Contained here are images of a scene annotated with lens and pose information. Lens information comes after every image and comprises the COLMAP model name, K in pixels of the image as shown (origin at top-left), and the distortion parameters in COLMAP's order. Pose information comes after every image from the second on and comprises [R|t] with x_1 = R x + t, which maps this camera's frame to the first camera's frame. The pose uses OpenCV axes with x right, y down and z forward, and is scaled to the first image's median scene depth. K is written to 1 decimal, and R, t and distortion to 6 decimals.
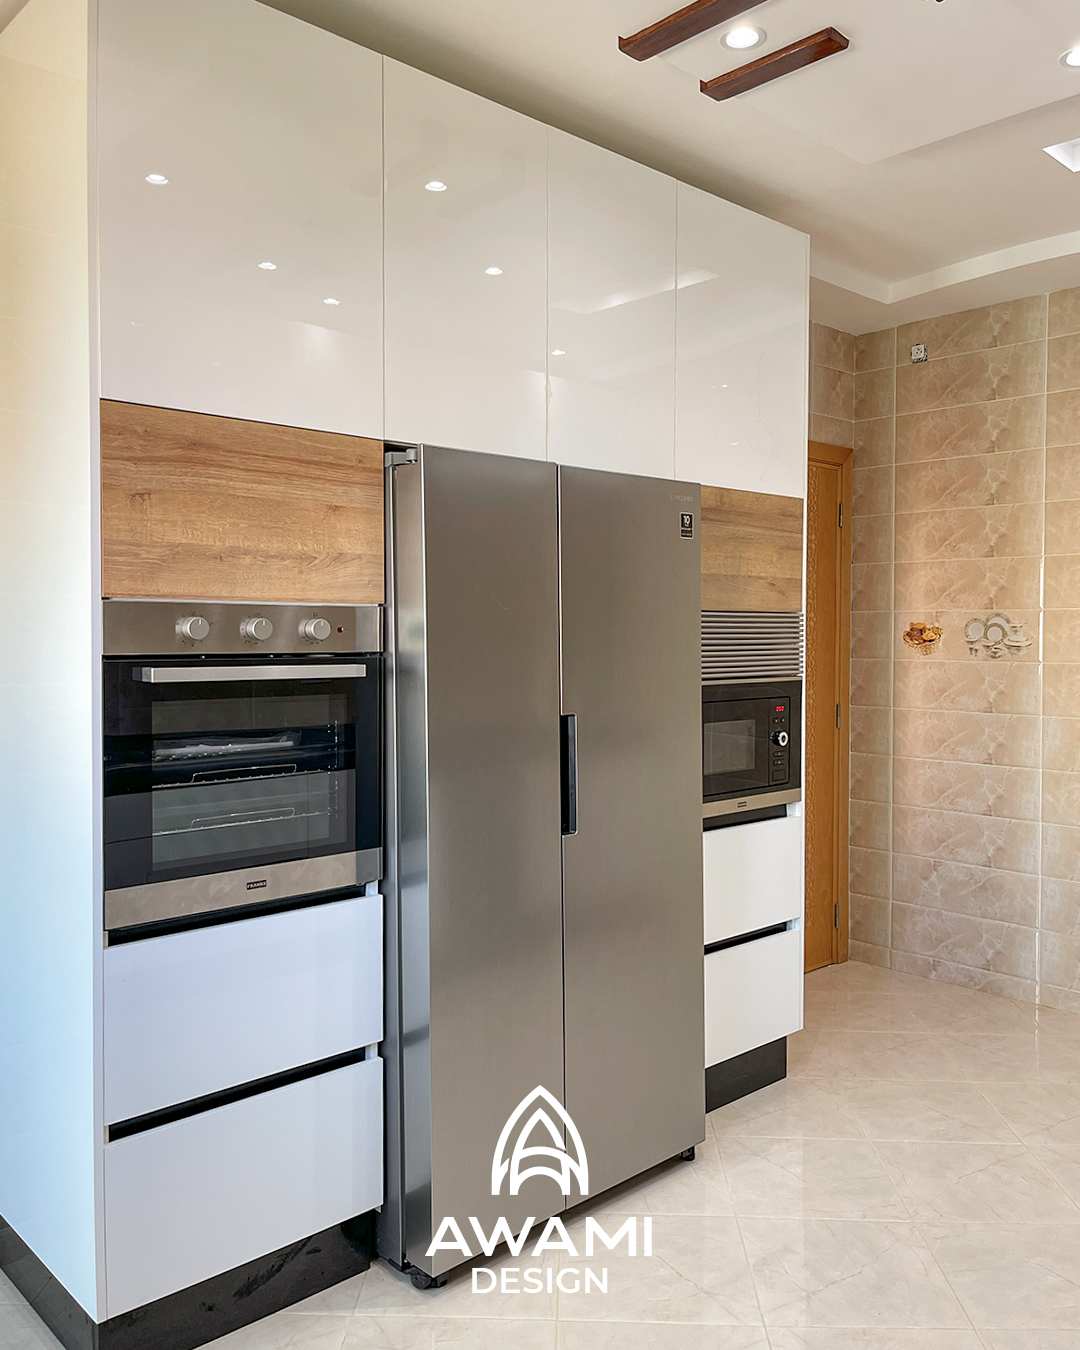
lens RADIAL K [[1124.9, 0, 540.5], [0, 1124.9, 657.4], [0, 0, 1]] dist [0.056468, -0.077825]
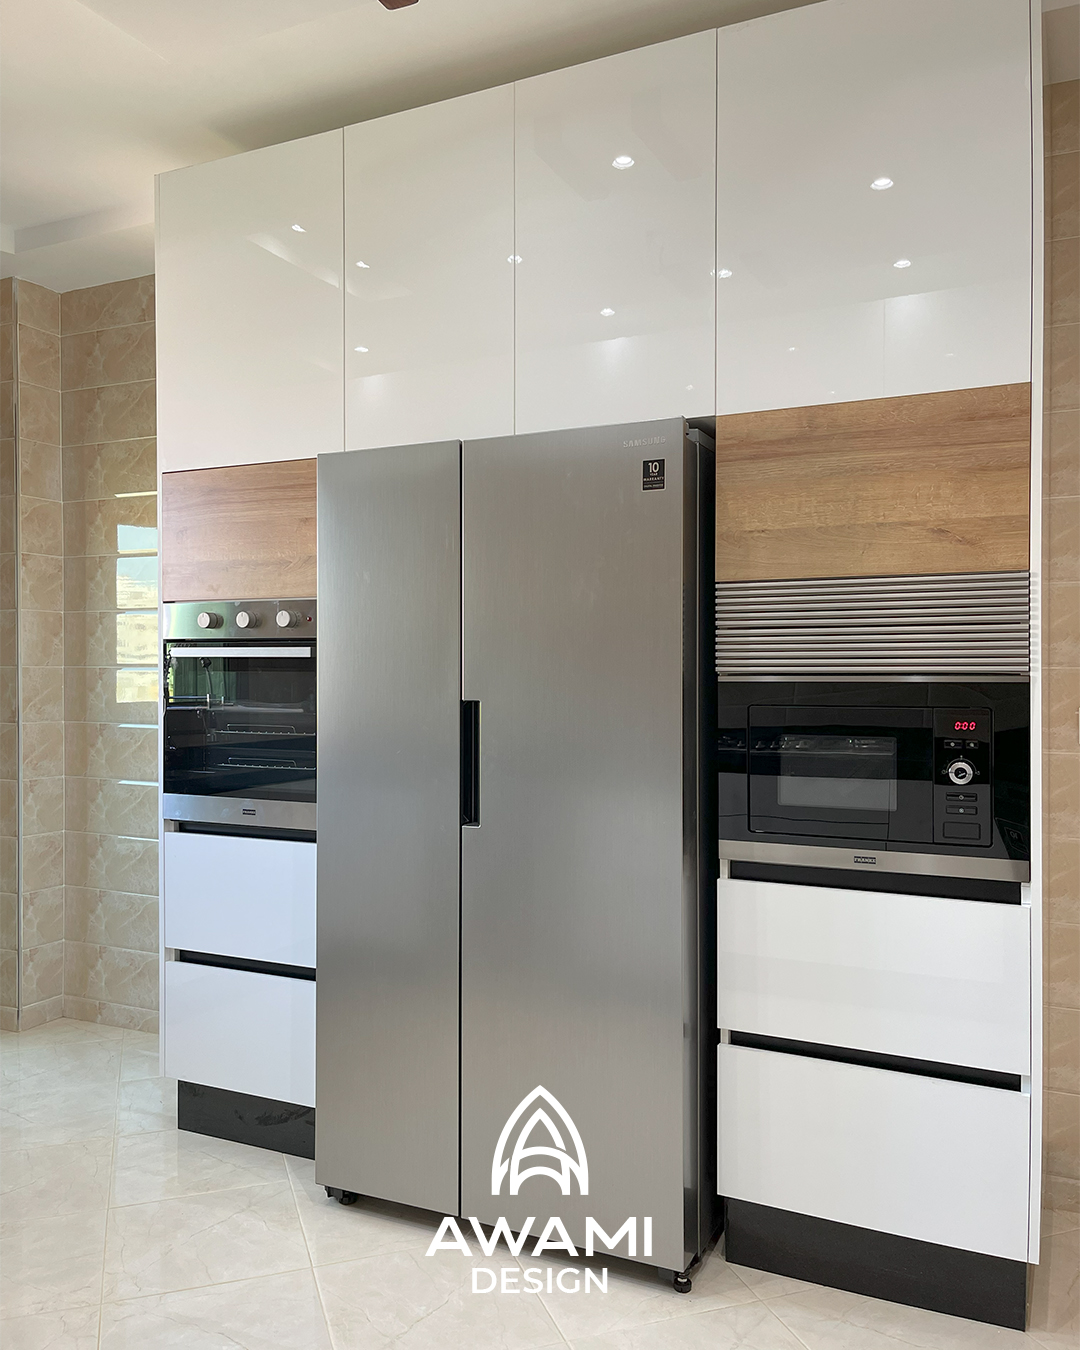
lens RADIAL K [[1108.3, 0, 537.6], [0, 1108.3, 673.8], [0, 0, 1]] dist [0.023012, -0.001307]
pose [[0.354526, 0.005862, -0.935028, 0.824580], [-0.018896, 0.999821, -0.000896, 0.024922], [0.934855, 0.017986, 0.354573, 0.643541]]
